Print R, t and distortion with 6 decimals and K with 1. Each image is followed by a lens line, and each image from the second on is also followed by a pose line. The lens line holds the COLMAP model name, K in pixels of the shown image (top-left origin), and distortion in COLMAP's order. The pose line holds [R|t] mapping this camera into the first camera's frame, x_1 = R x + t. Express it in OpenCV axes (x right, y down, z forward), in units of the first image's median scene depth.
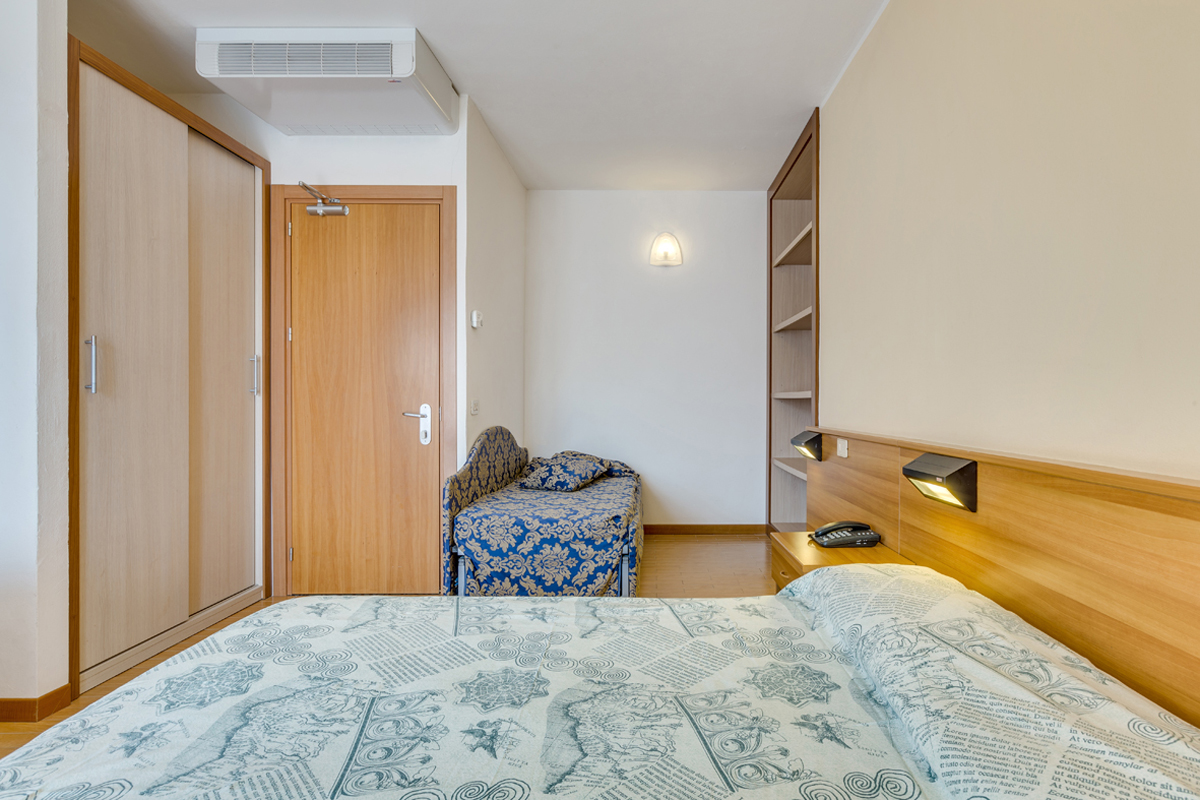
lens RADIAL K [[643.1, 0, 603.3], [0, 643.1, 400.3], [0, 0, 1]] dist [0.012052, 0.000468]
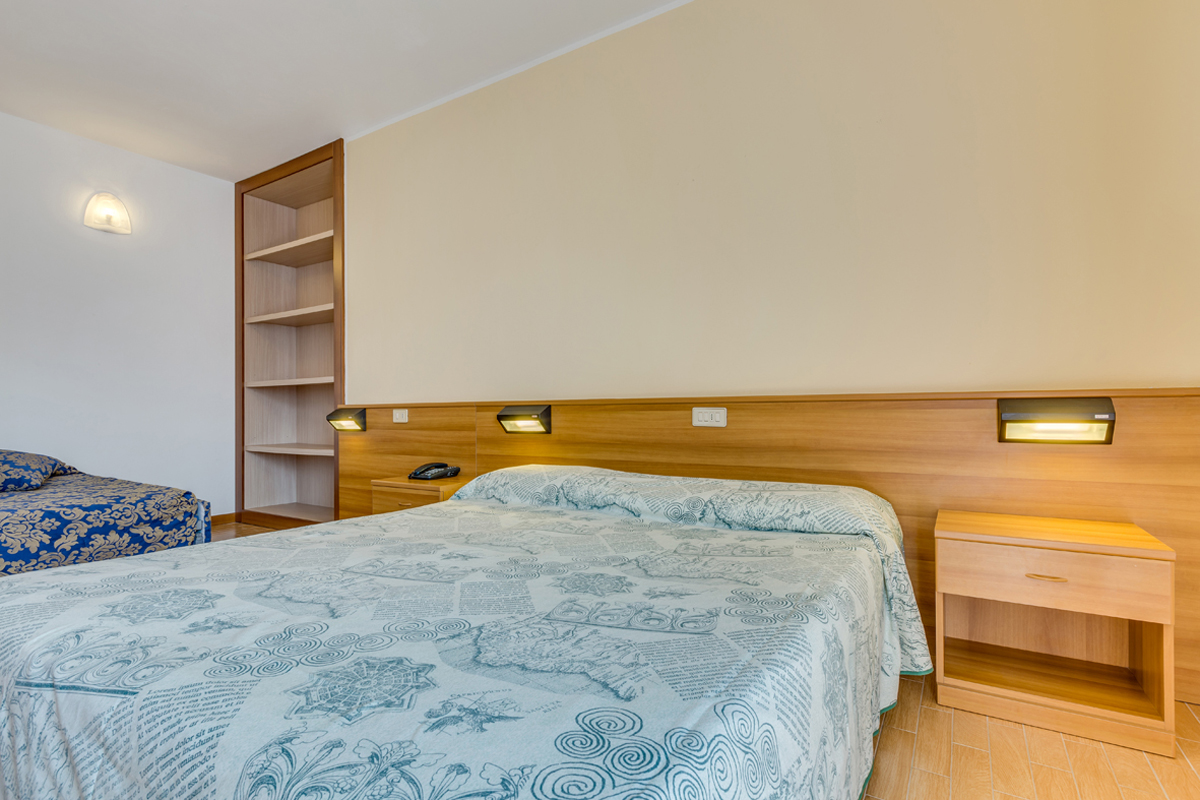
lens RADIAL K [[678.9, 0, 598.1], [0, 678.9, 407.7], [0, 0, 1]] dist [-0.002914, 0.000256]
pose [[0.501904, 0.017462, 0.864747, -0.540841], [0.005288, 0.999716, -0.023257, 0.080401], [-0.864907, 0.016246, 0.501669, -0.033725]]
